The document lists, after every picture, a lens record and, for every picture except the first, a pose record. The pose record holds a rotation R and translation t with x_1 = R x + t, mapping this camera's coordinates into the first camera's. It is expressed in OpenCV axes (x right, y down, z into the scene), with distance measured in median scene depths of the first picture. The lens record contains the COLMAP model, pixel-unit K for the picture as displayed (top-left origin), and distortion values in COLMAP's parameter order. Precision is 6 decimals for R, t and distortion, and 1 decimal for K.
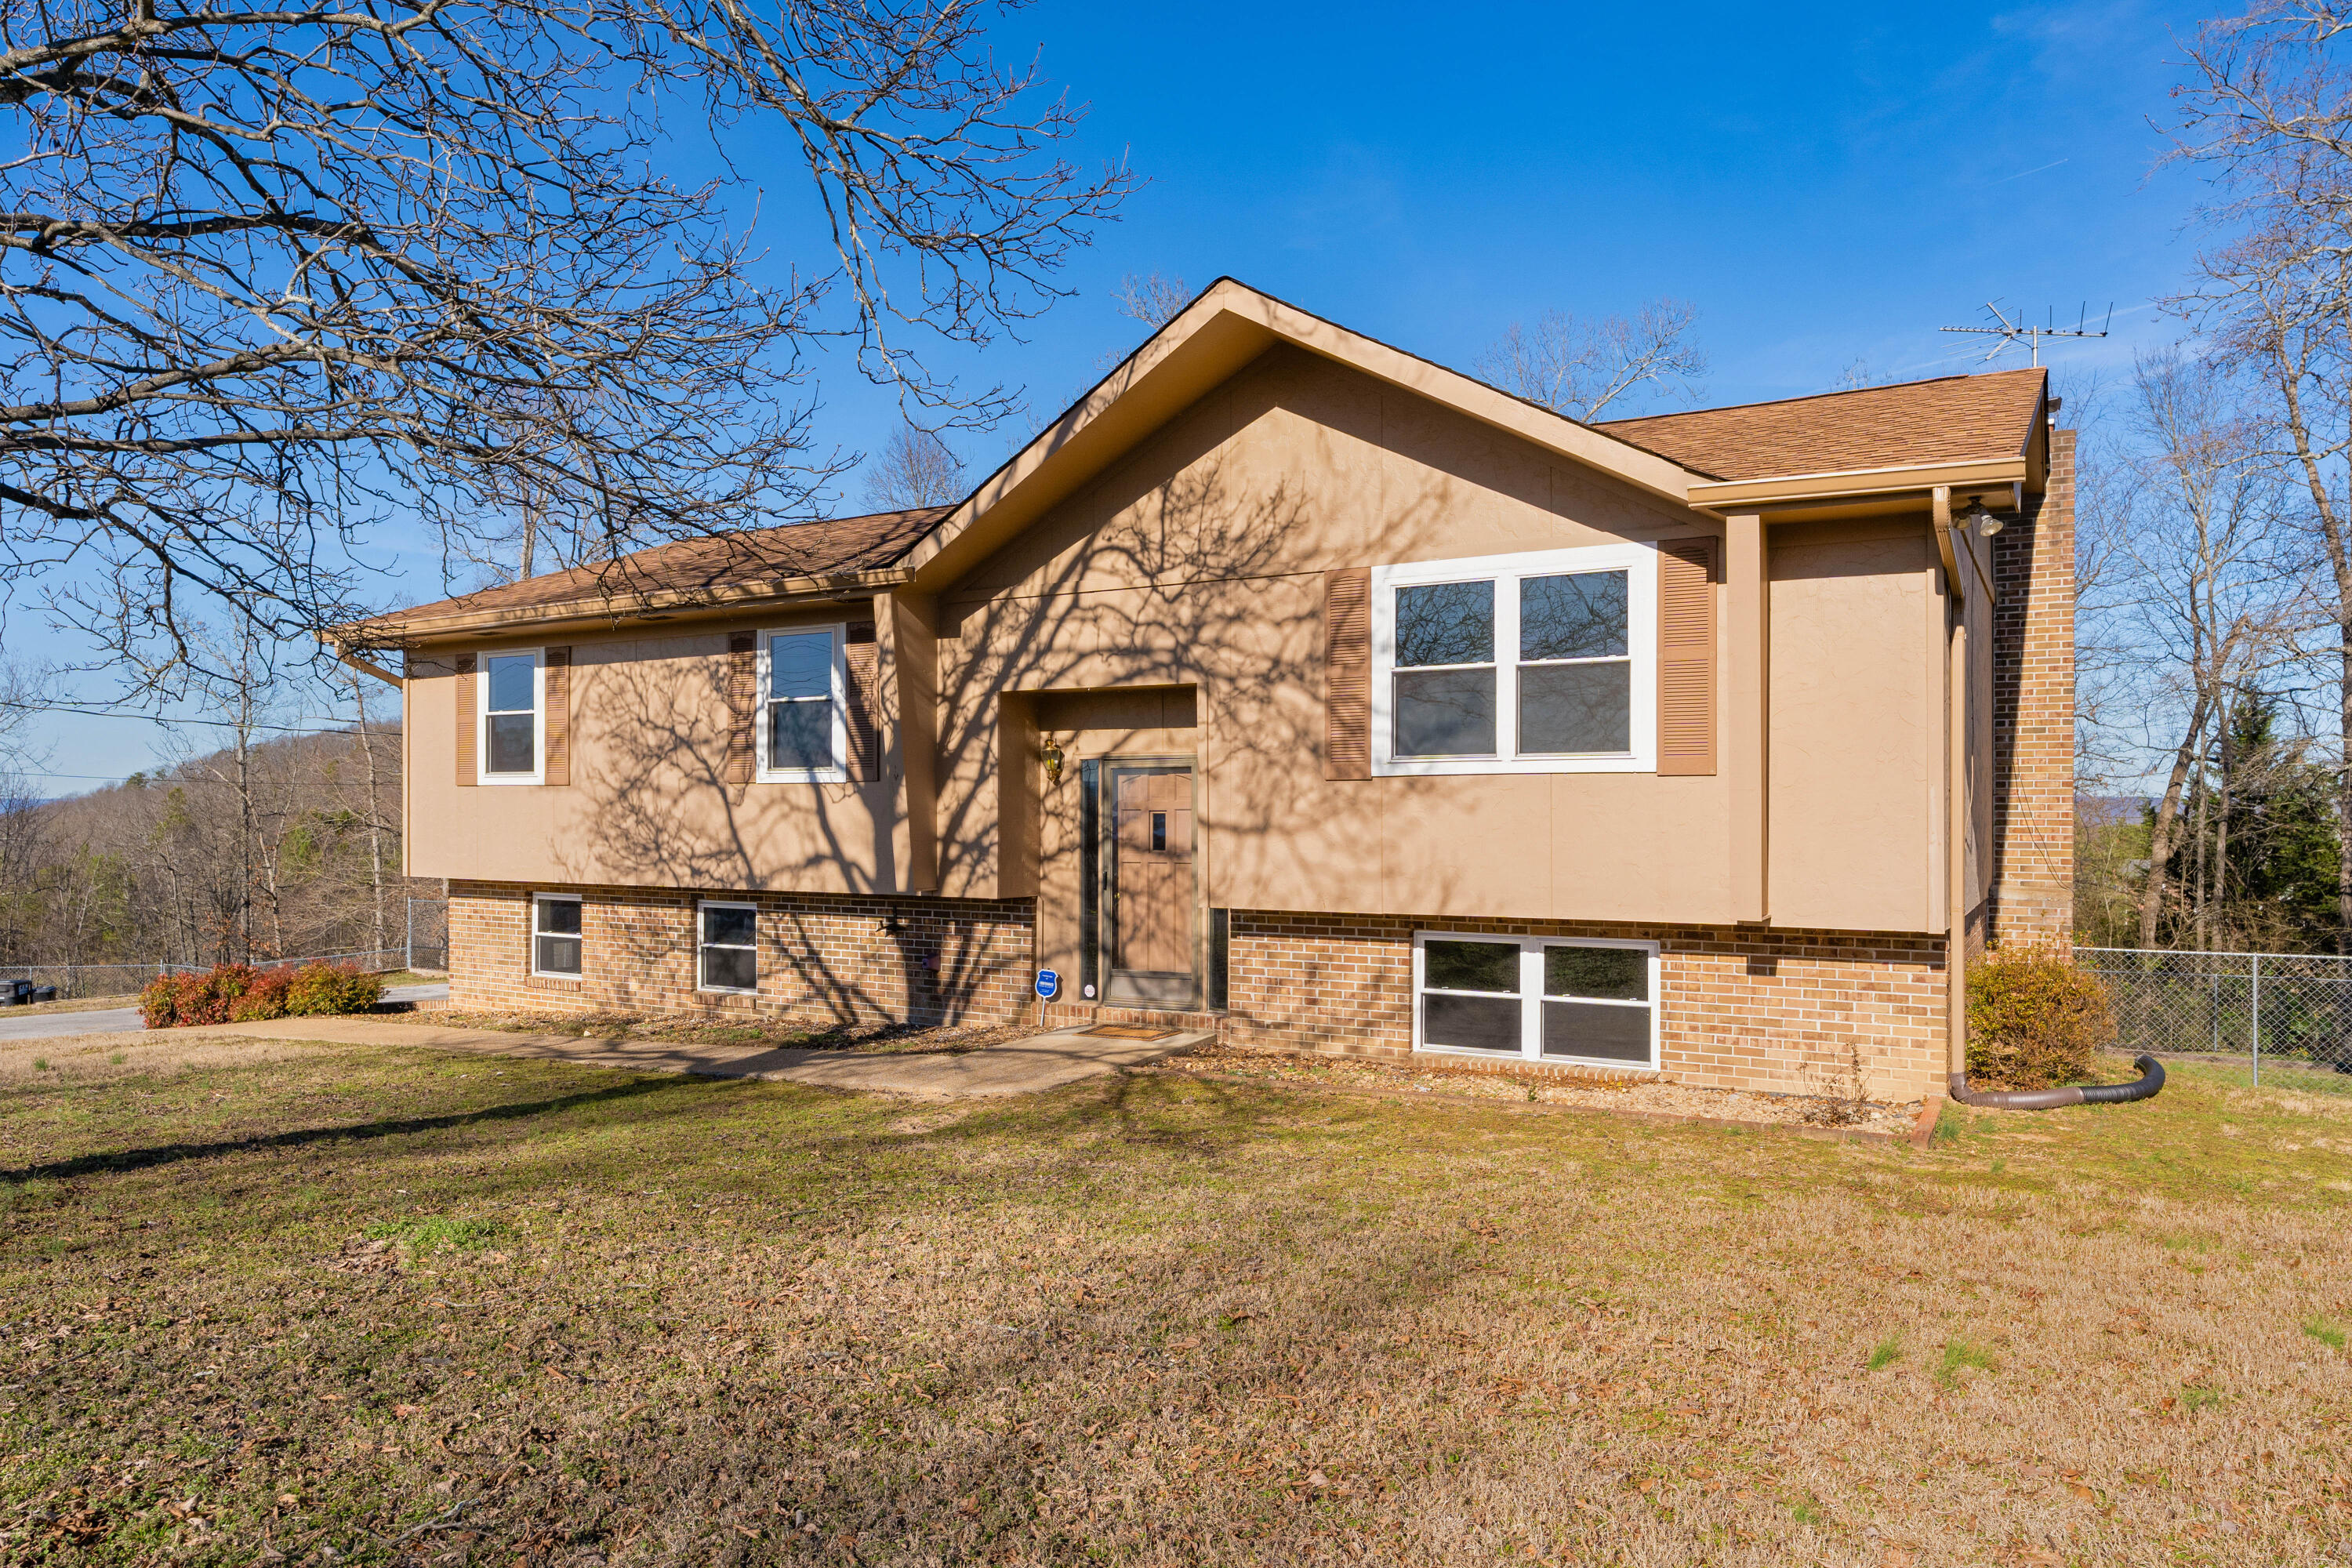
lens RADIAL K [[1539.6, 0, 1155.2], [0, 1539.6, 787.7], [0, 0, 1]] dist [-0.000581, -0.000870]
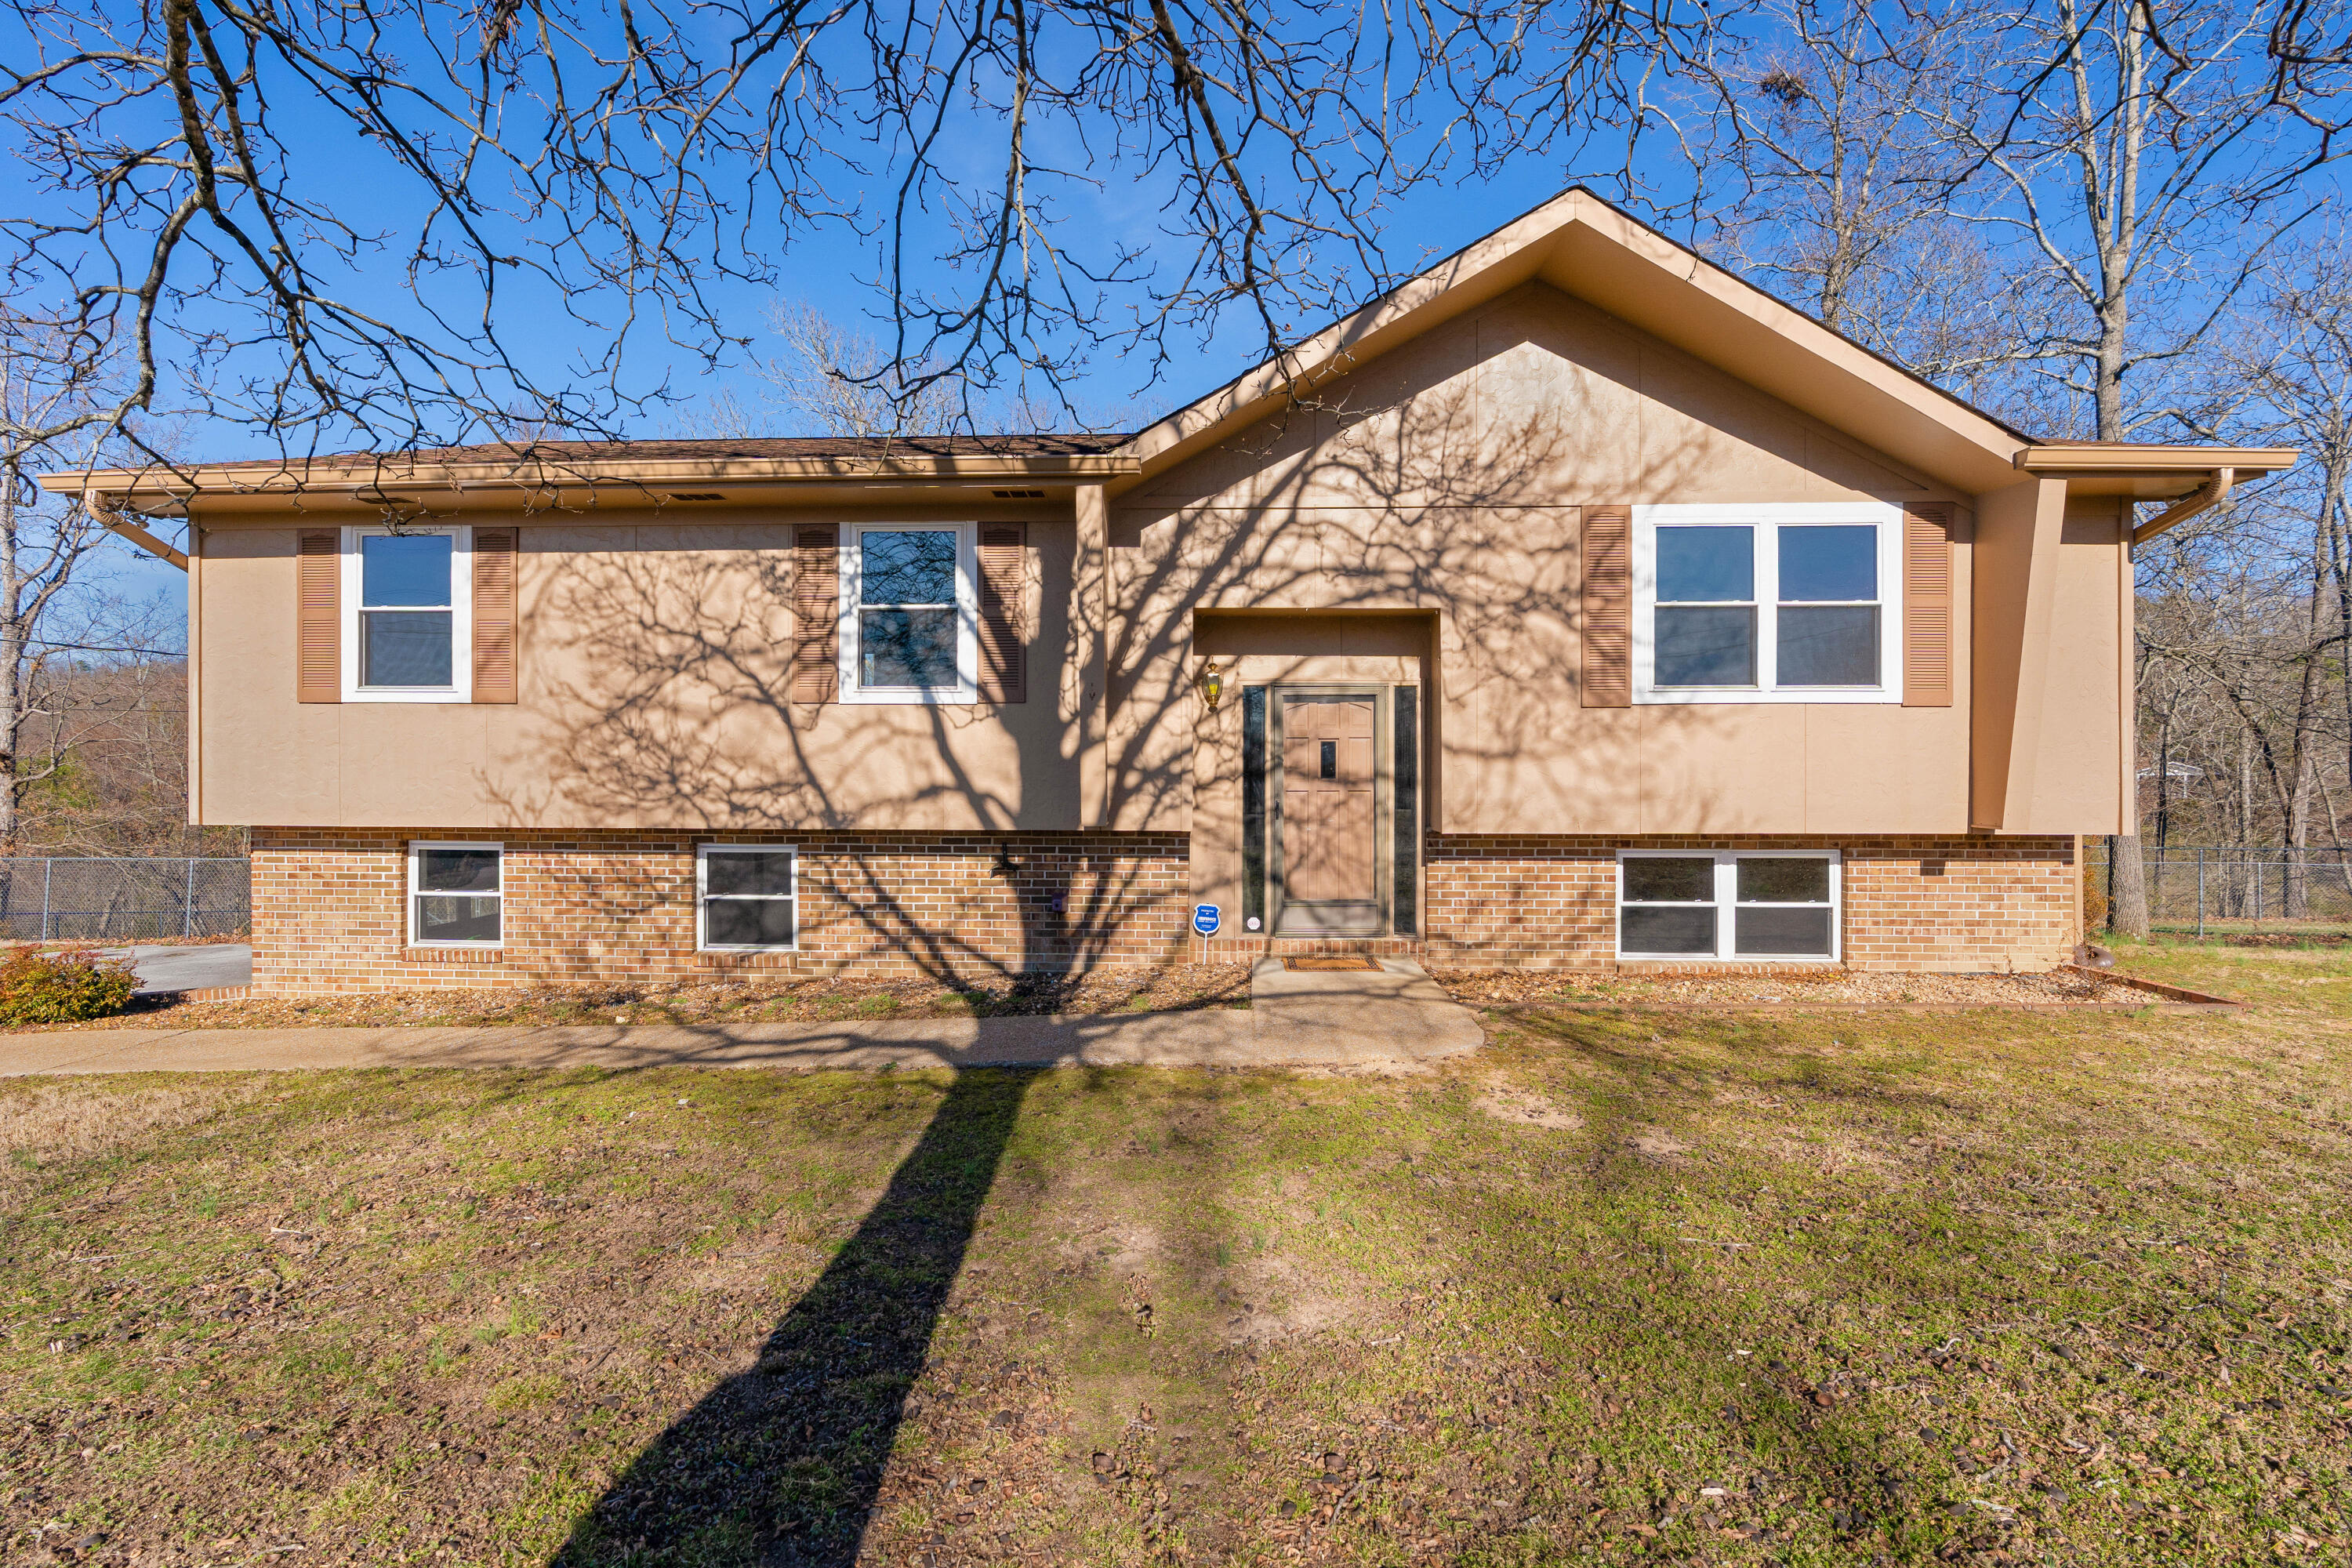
lens RADIAL K [[1064.6, 0, 1165.7], [0, 1064.6, 754.6], [0, 0, 1]] dist [-0.007568, 0.001549]
pose [[0.880624, 0.008449, 0.473740, -0.456200], [-0.009571, 0.999954, -0.000042, 0.028809], [-0.473718, -0.004498, 0.880665, 0.480527]]
